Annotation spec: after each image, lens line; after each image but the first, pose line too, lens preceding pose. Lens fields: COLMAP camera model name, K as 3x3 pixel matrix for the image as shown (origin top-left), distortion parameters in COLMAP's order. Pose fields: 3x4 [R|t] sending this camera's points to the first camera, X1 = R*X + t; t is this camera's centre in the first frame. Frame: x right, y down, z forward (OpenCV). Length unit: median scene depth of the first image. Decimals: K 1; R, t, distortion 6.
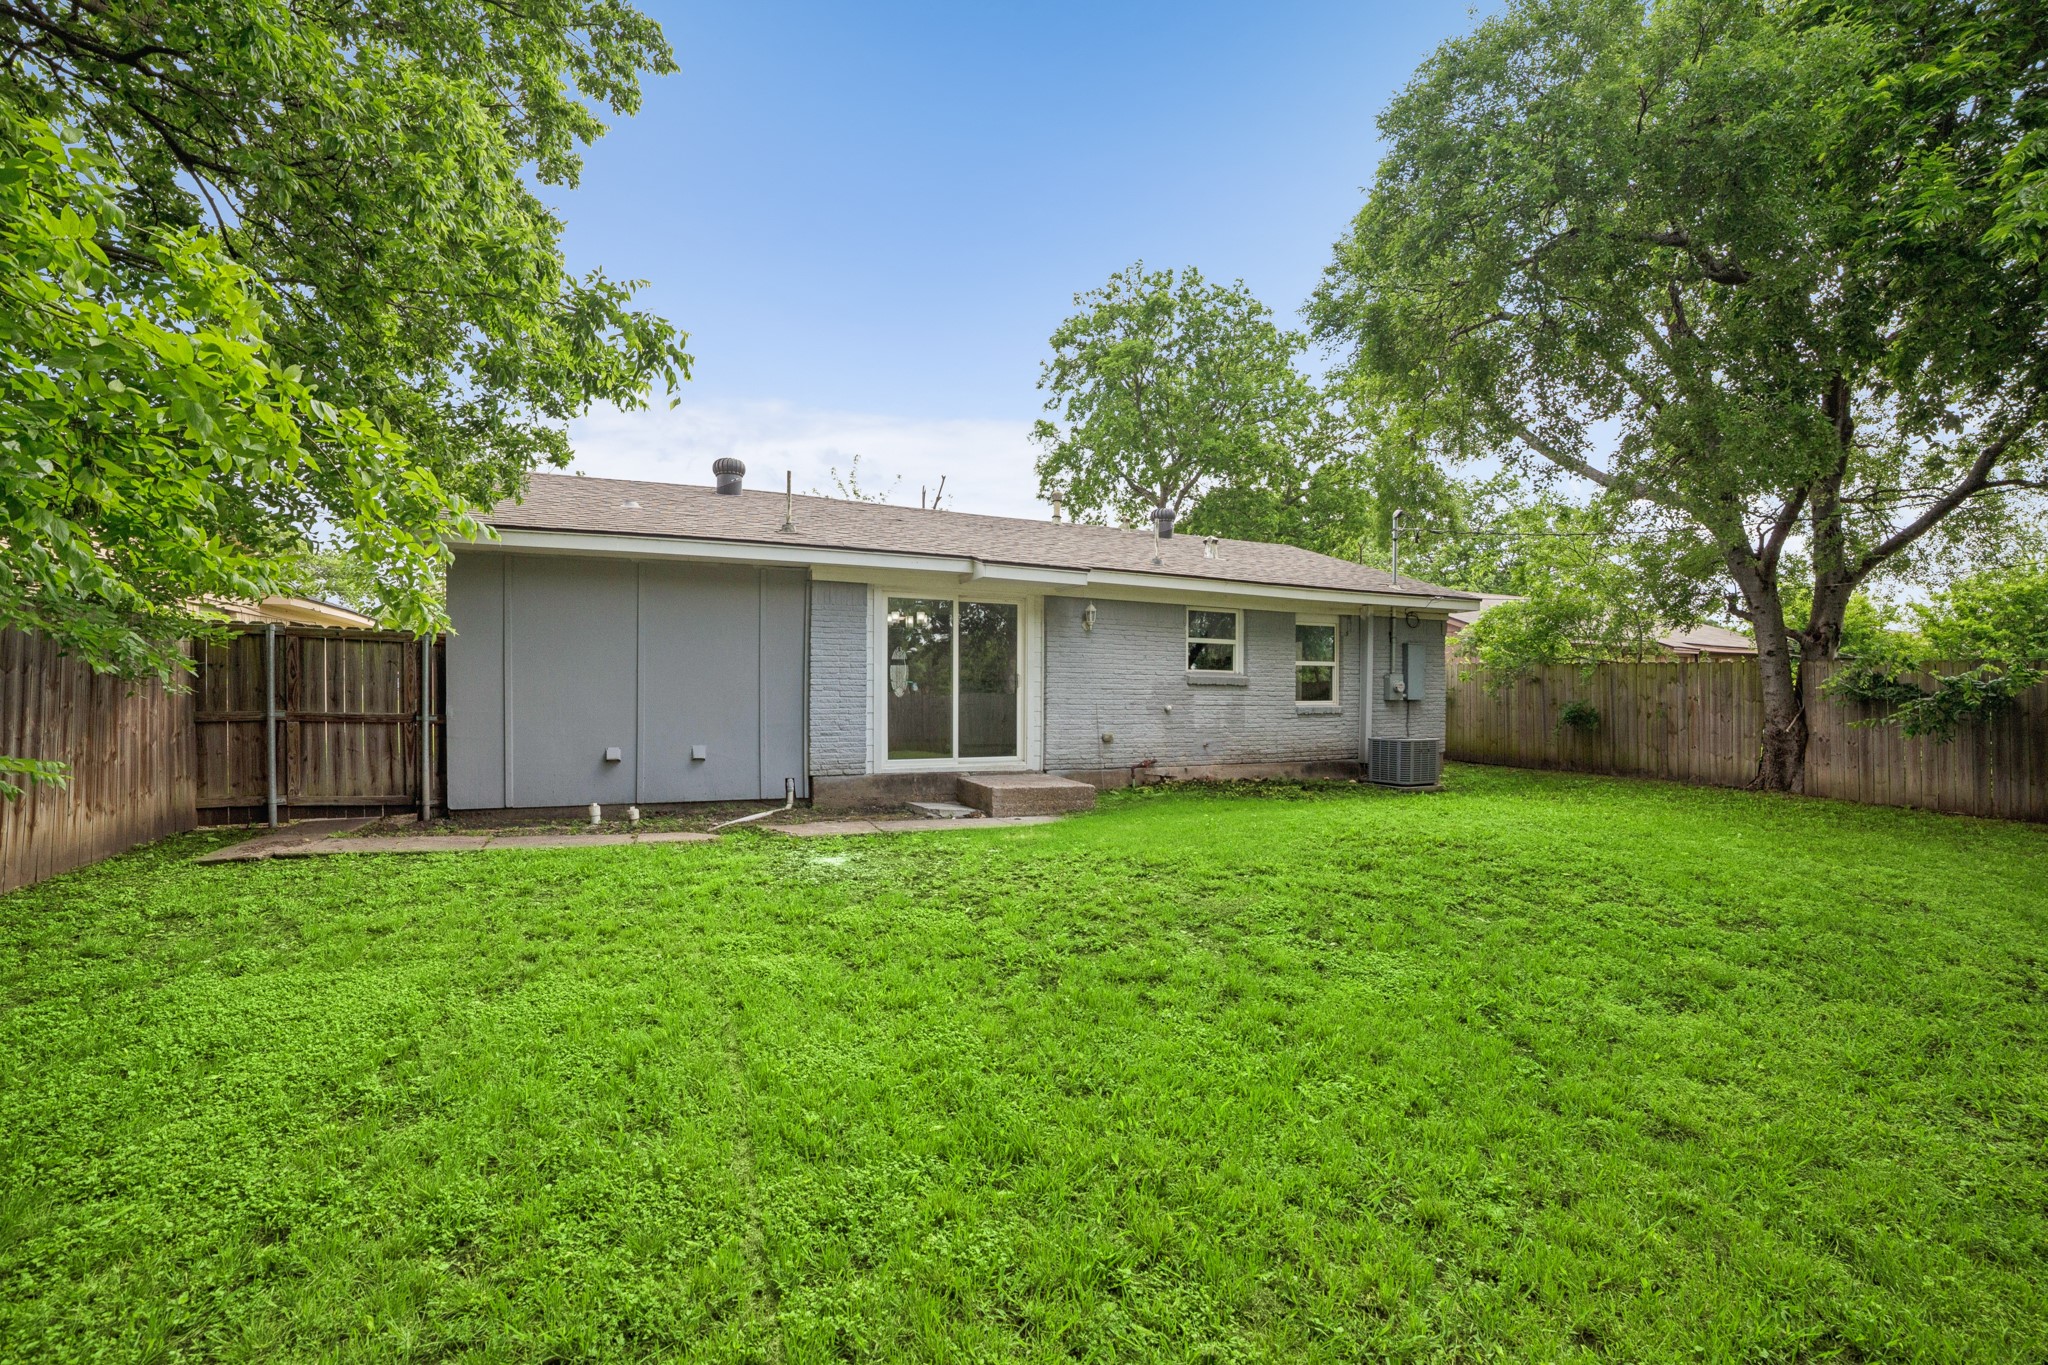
lens RADIAL K [[838.6, 0, 1036.0], [0, 838.6, 668.3], [0, 0, 1]] dist [-0.077595, 0.021004]
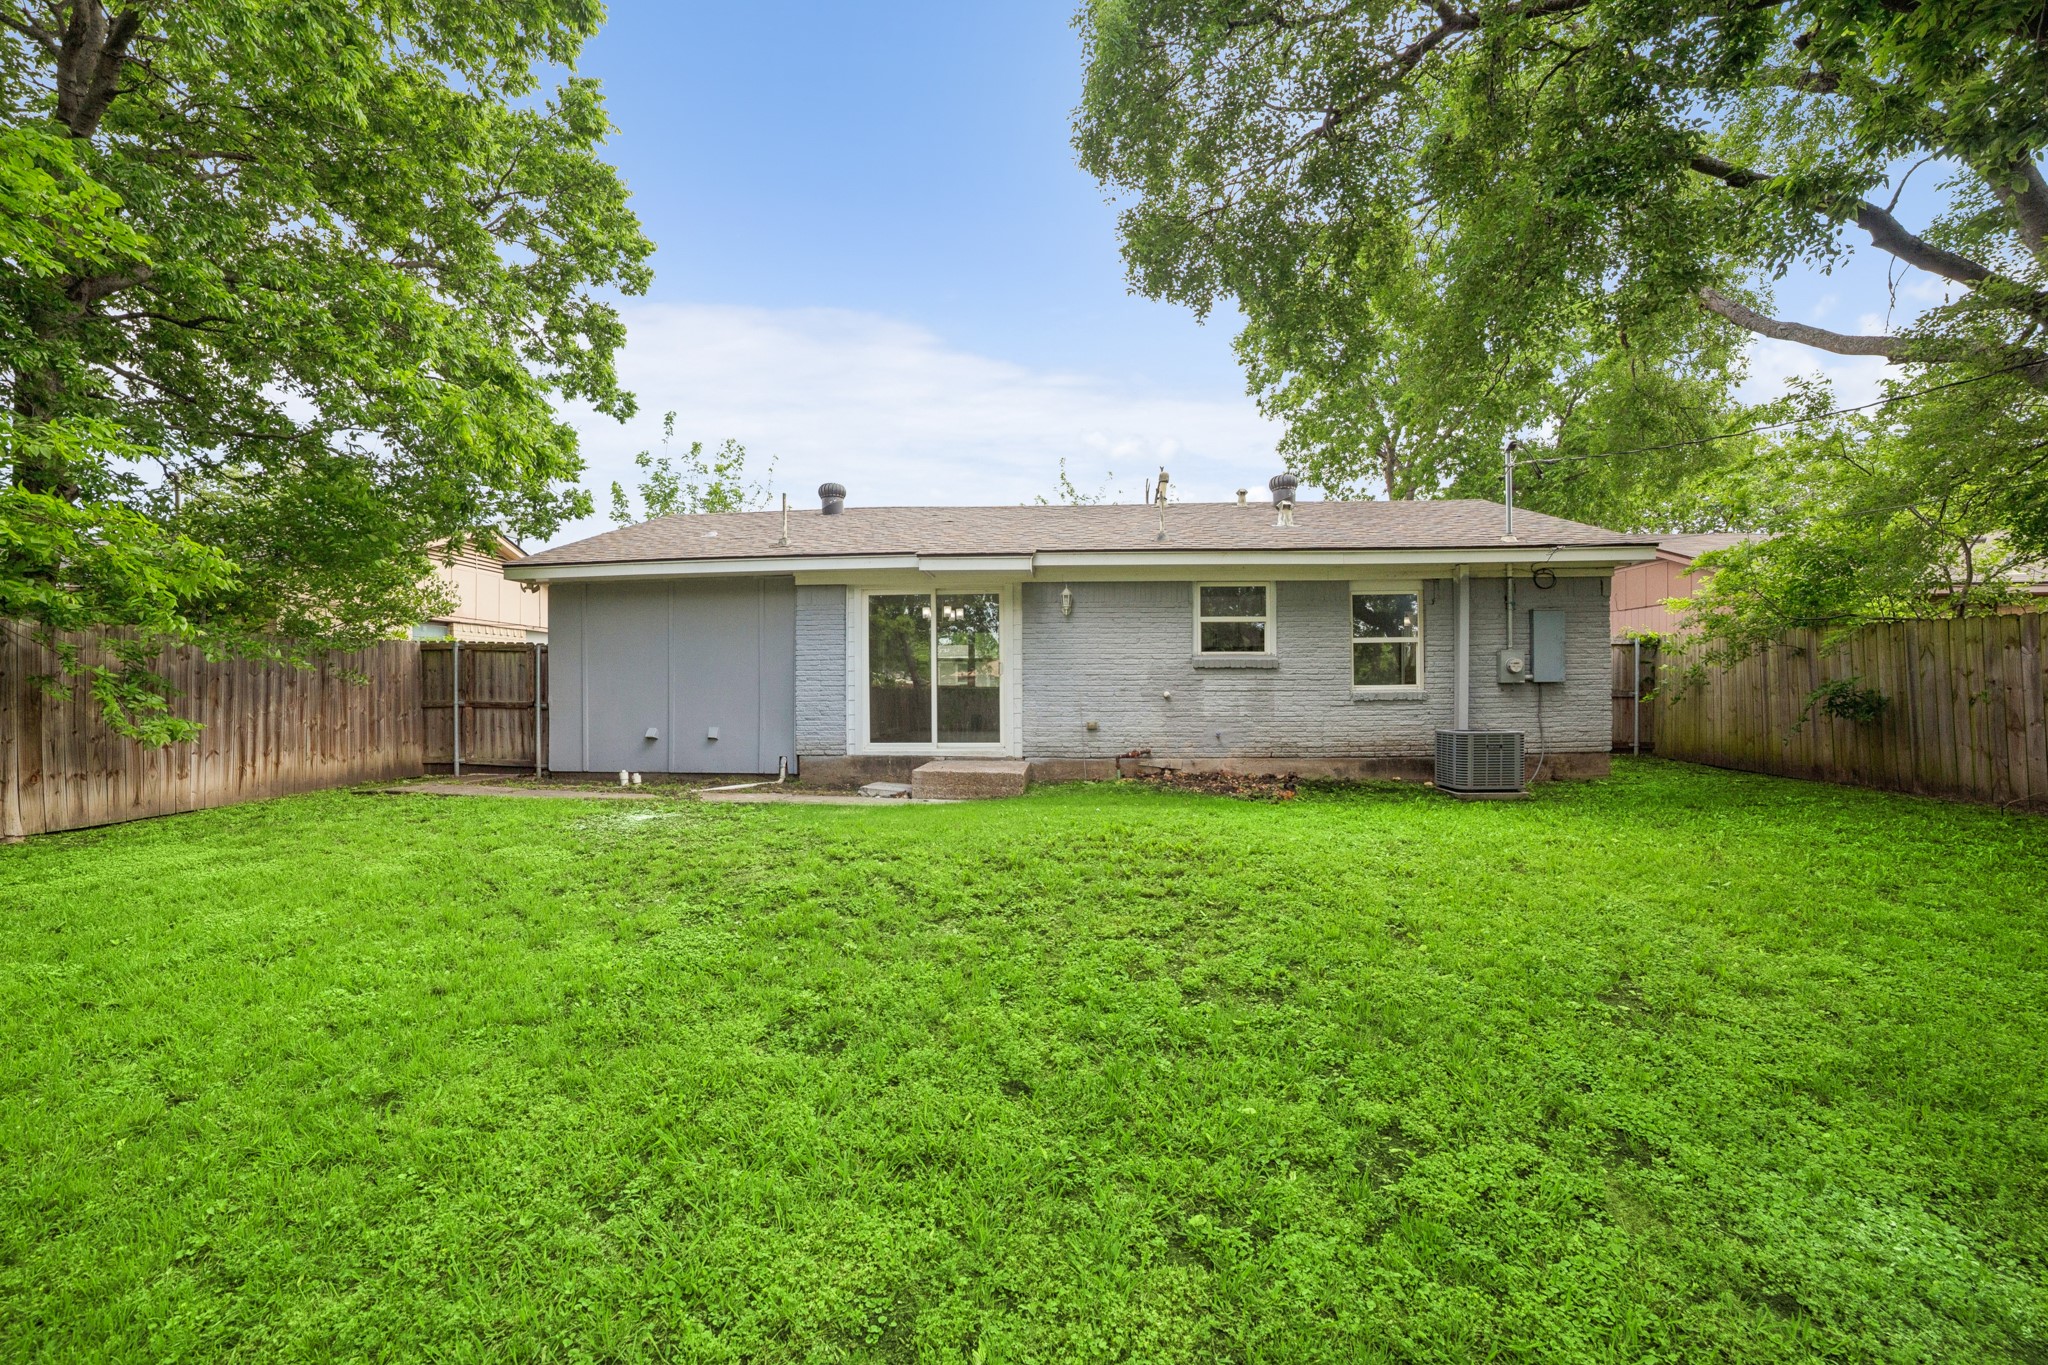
lens RADIAL K [[838.6, 0, 1036.0], [0, 838.6, 668.3], [0, 0, 1]] dist [-0.077595, 0.021004]
pose [[0.876803, -0.024022, -0.480249, 0.515127], [0.025808, 0.999663, -0.002886, 0.019045], [0.480157, -0.009863, 0.877127, 0.133702]]
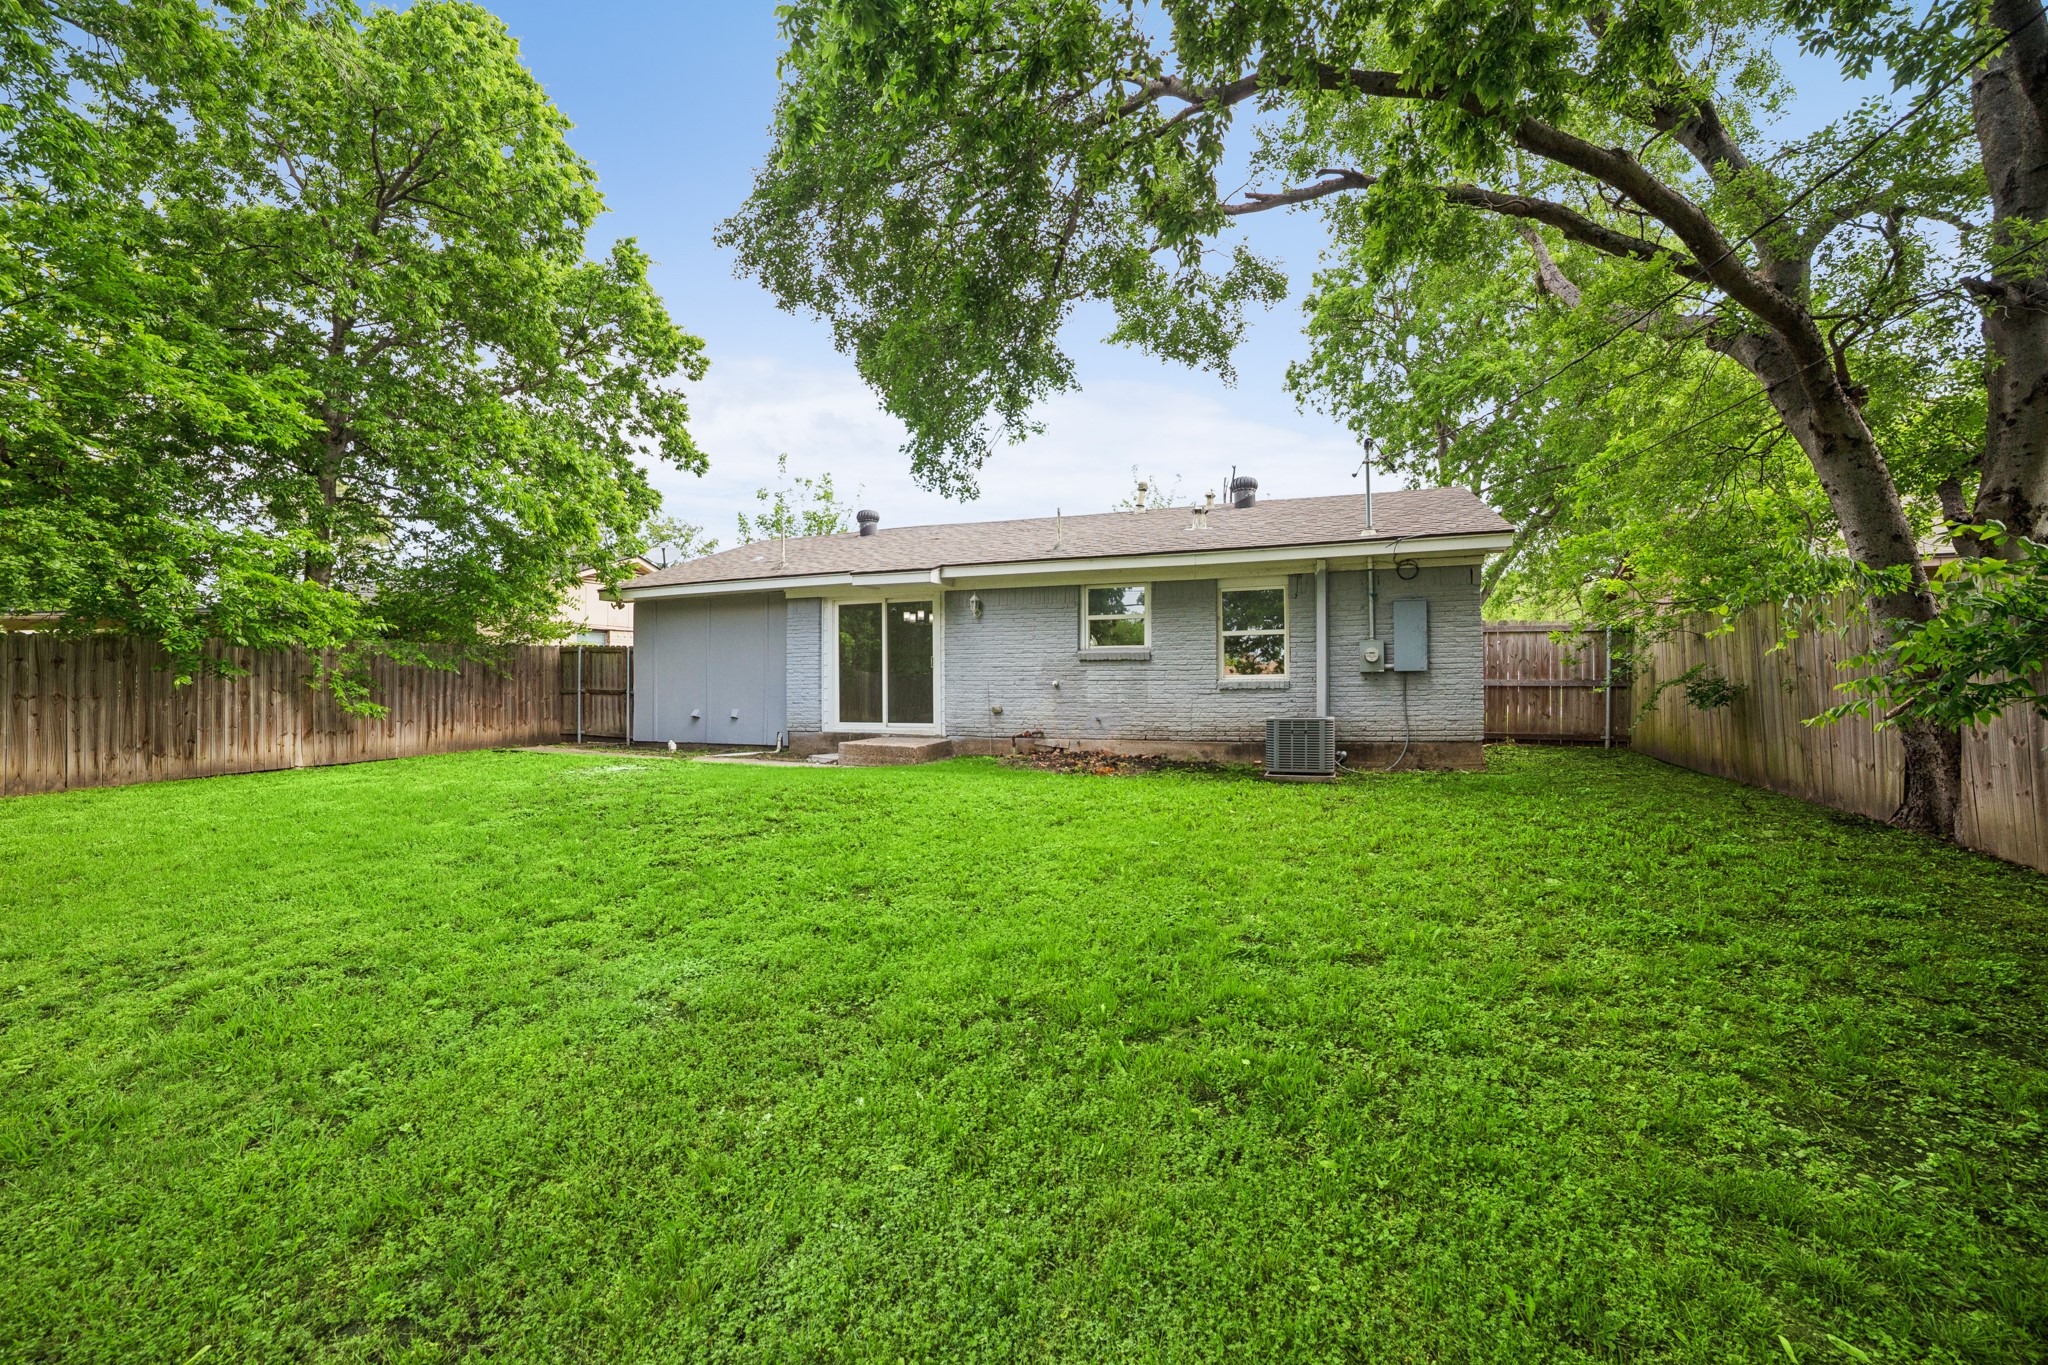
lens RADIAL K [[830.3, 0, 1025.1], [0, 830.3, 650.2], [0, 0, 1]] dist [-0.055294, 0.000067]
pose [[0.694114, -0.039673, -0.718771, 0.969802], [0.033105, 0.999183, -0.023181, 0.030467], [0.719104, -0.007704, 0.694860, 0.255764]]
